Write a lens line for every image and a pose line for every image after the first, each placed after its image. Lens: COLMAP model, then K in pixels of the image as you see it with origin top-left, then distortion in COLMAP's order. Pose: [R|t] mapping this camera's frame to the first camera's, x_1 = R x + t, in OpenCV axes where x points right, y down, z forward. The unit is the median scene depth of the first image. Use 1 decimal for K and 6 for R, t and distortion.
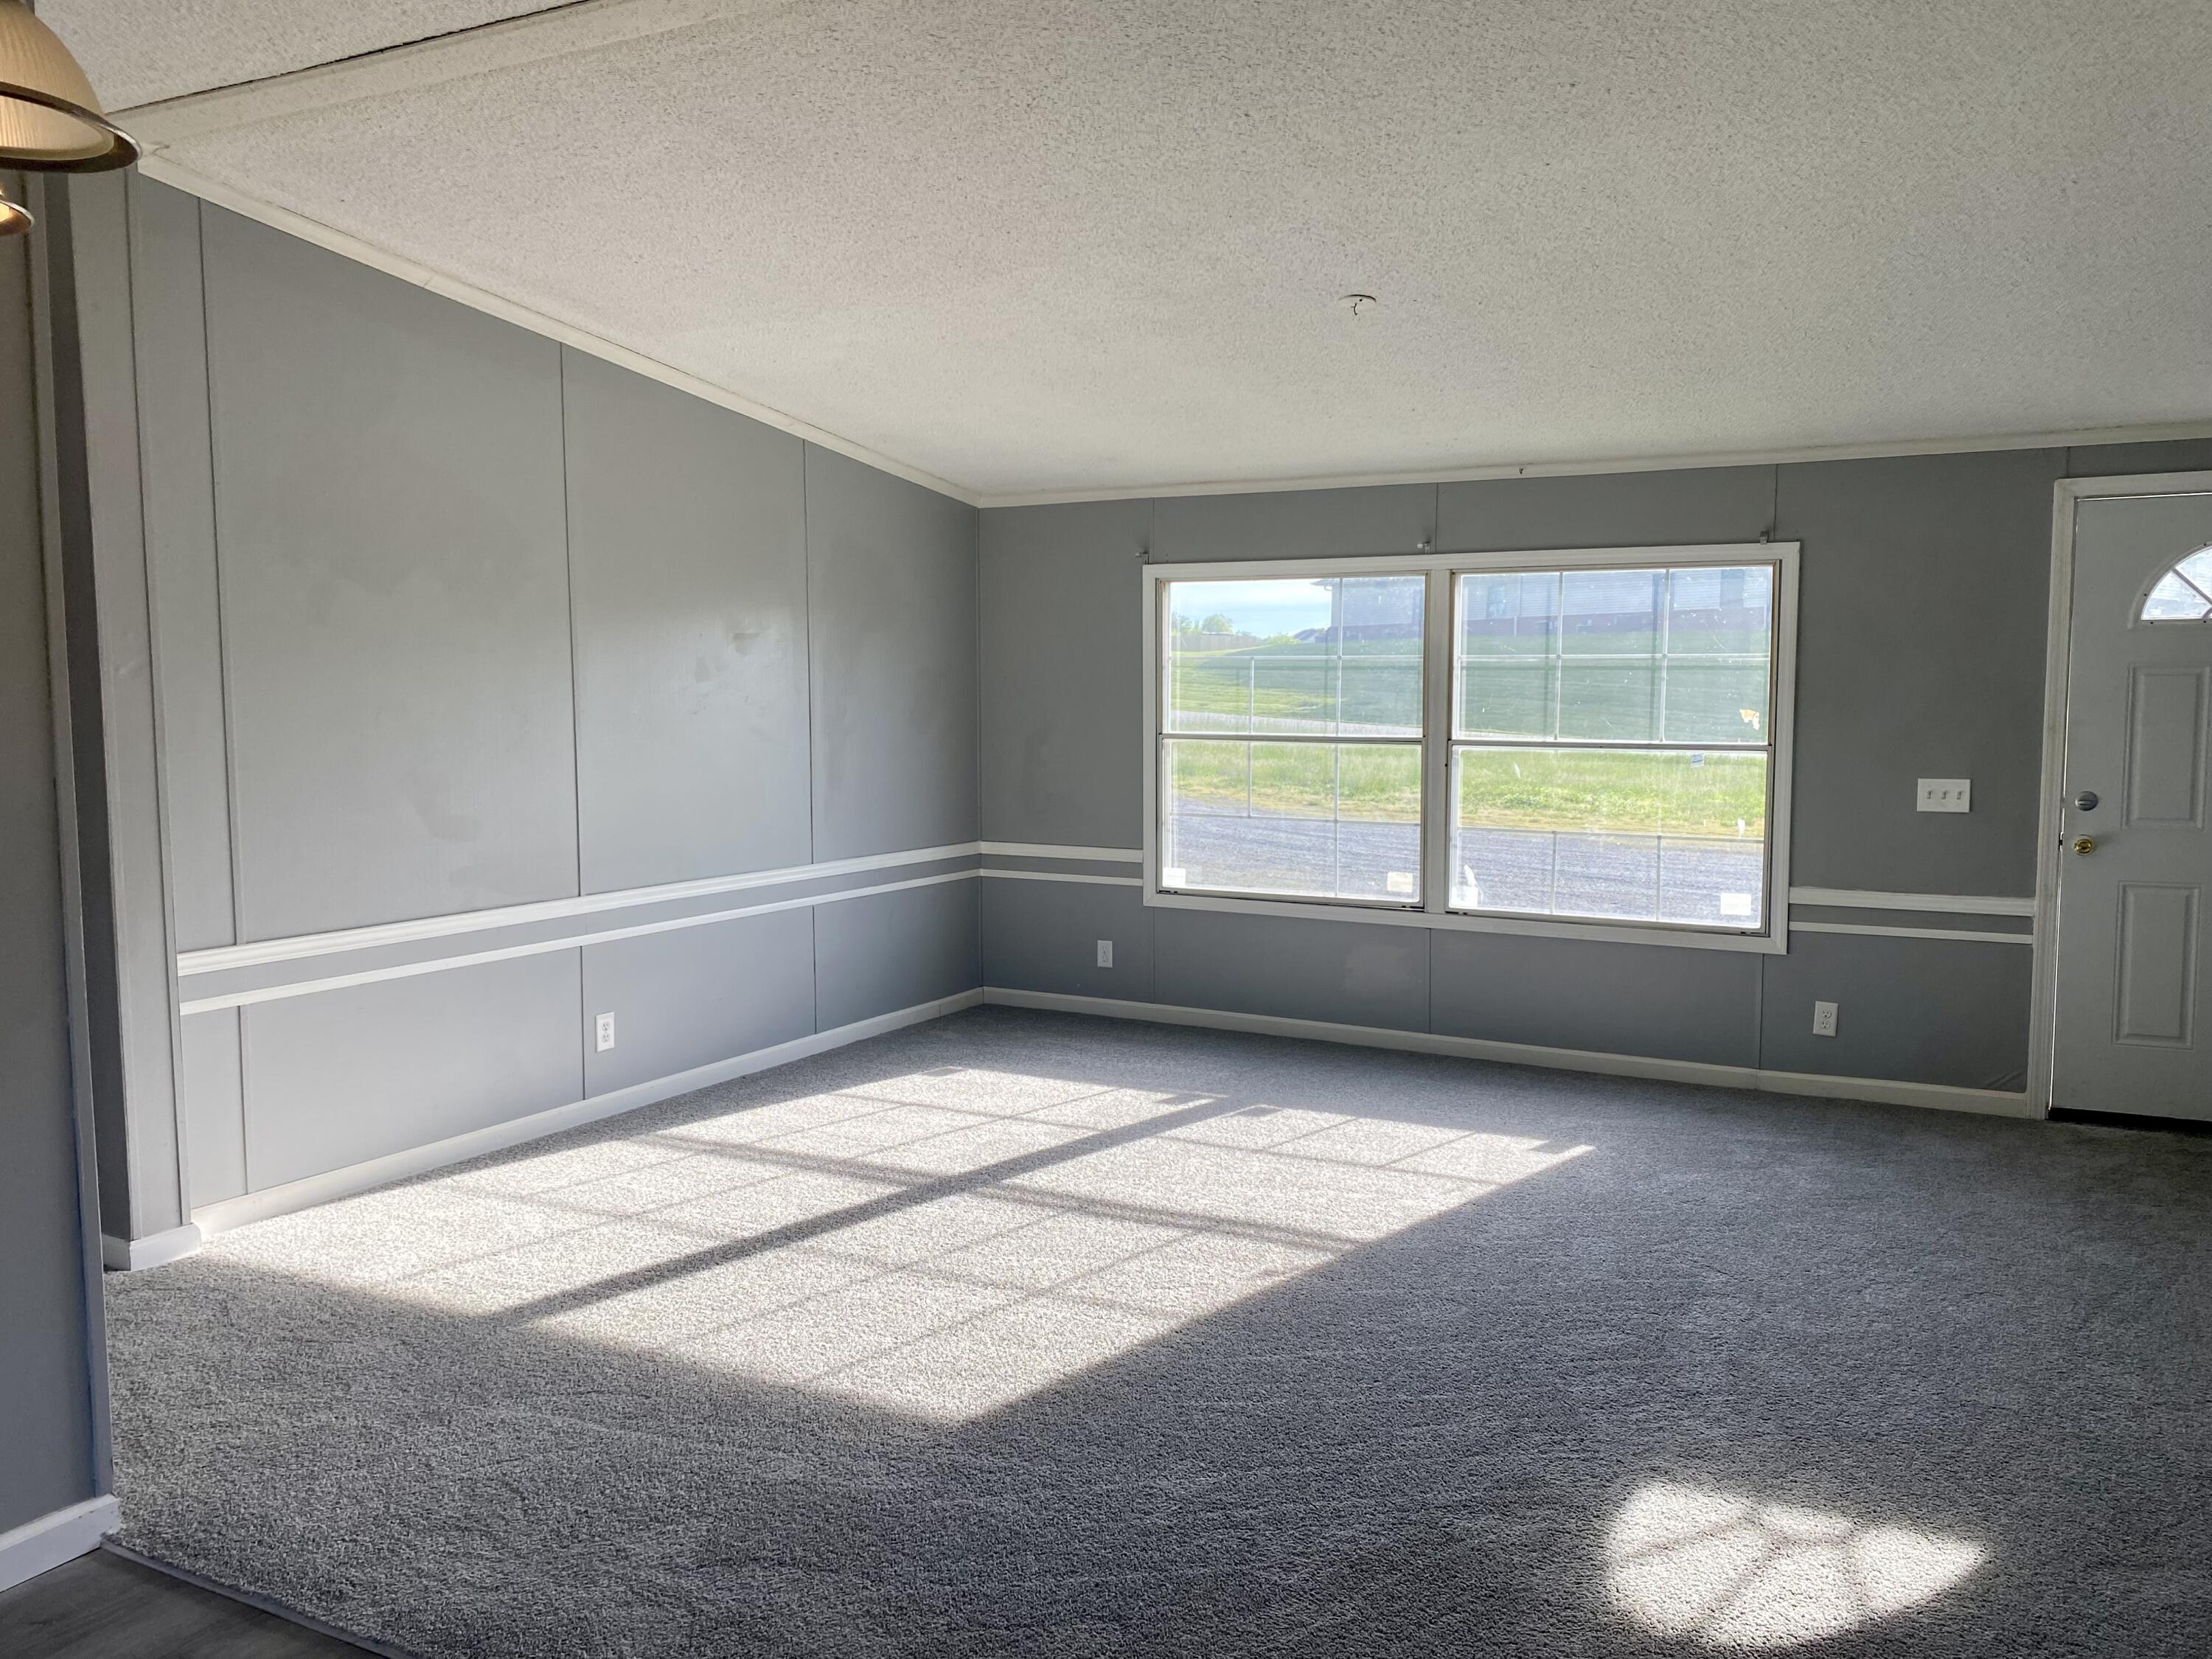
lens RADIAL K [[1714.7, 0, 1087.7], [0, 1714.7, 824.4], [0, 0, 1]] dist [0.056850, -0.037012]
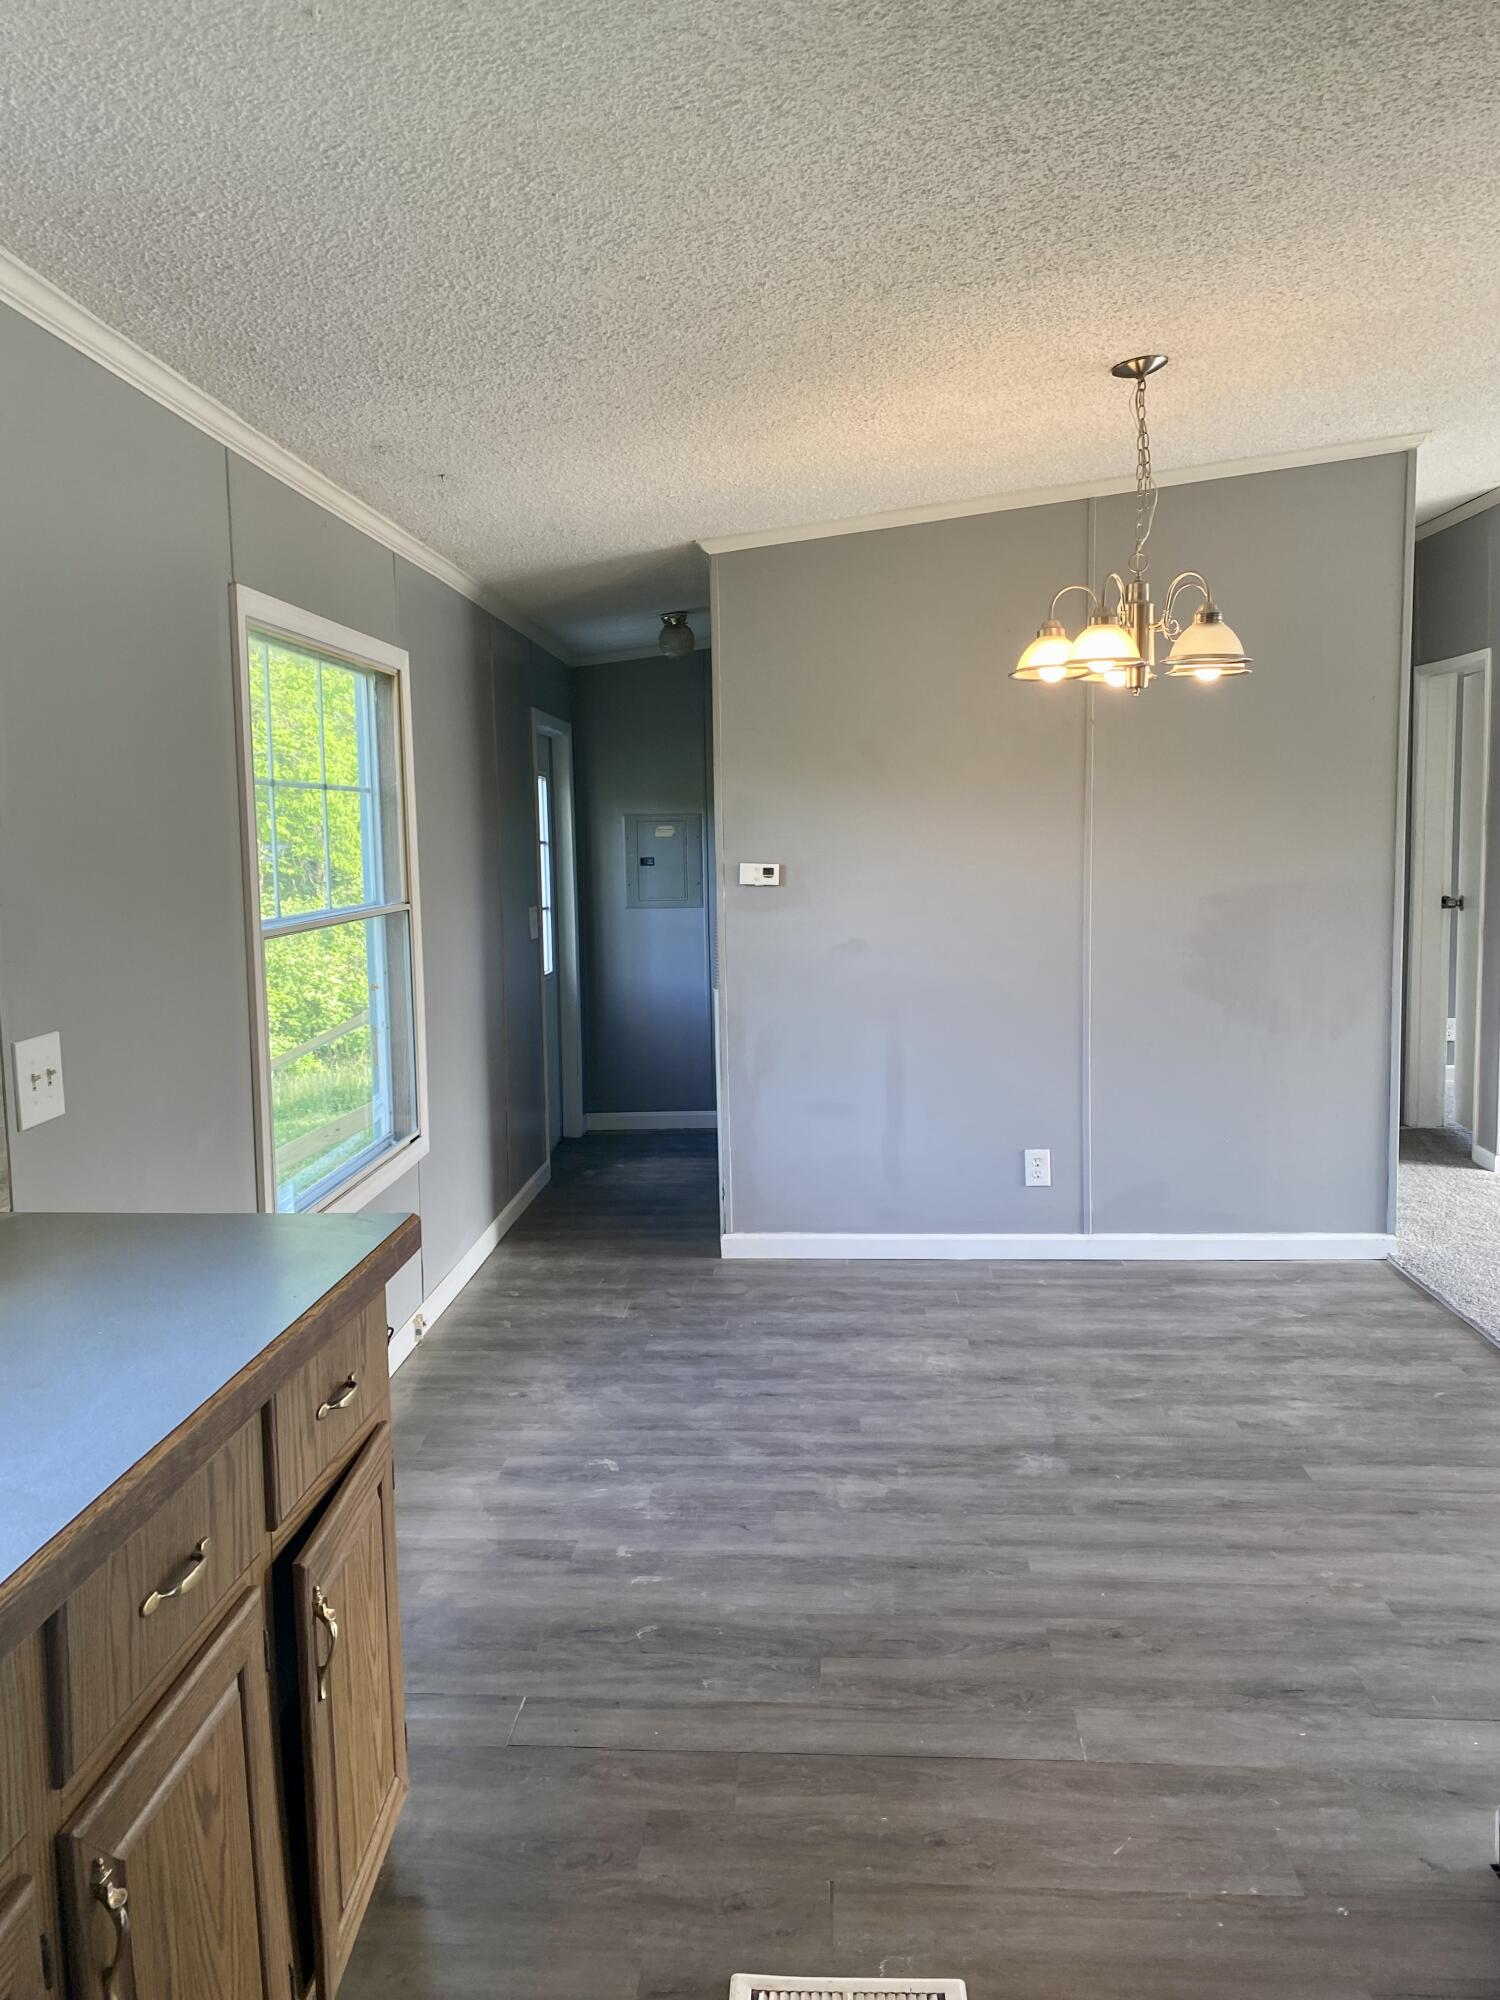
lens RADIAL K [[1550.4, 0, 743.6], [0, 1550.4, 999.0], [0, 0, 1]] dist [0.056850, -0.037012]
pose [[0.430070, 0.096084, -0.897668, 0.429964], [-0.060705, 0.995148, 0.077434, 0.021141], [0.900752, 0.021191, 0.433816, -0.264186]]
